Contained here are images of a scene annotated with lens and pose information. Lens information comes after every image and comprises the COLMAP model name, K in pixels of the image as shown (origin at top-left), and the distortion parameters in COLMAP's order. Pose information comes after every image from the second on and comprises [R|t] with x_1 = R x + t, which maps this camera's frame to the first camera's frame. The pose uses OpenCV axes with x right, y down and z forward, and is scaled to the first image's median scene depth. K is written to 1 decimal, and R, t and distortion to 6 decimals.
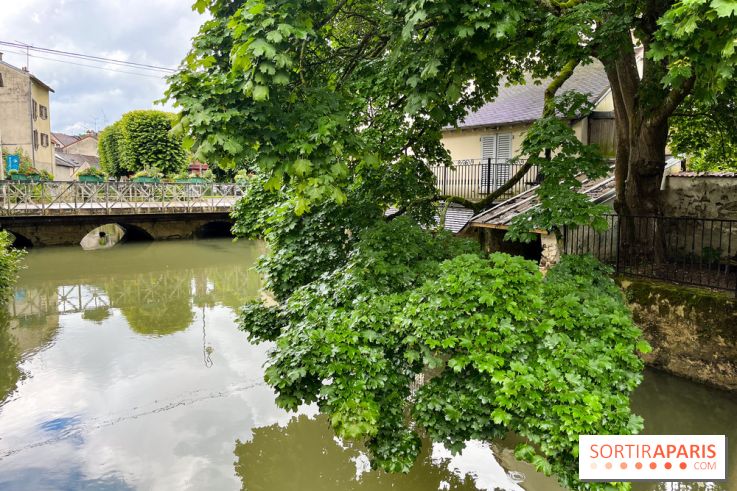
lens RADIAL K [[595.7, 0, 368.5], [0, 595.7, 245.5], [0, 0, 1]] dist [0.059195, -0.081553]
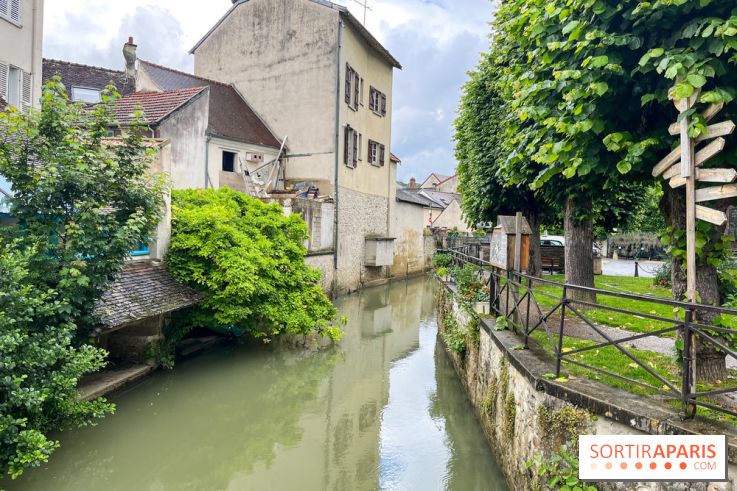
lens RADIAL K [[595.7, 0, 368.5], [0, 595.7, 245.5], [0, 0, 1]] dist [0.059195, -0.081553]
pose [[0.810655, 0.016699, -0.585286, -0.247027], [-0.074162, 0.994471, -0.074344, -0.057907], [0.580809, 0.103673, 0.807411, 0.612179]]
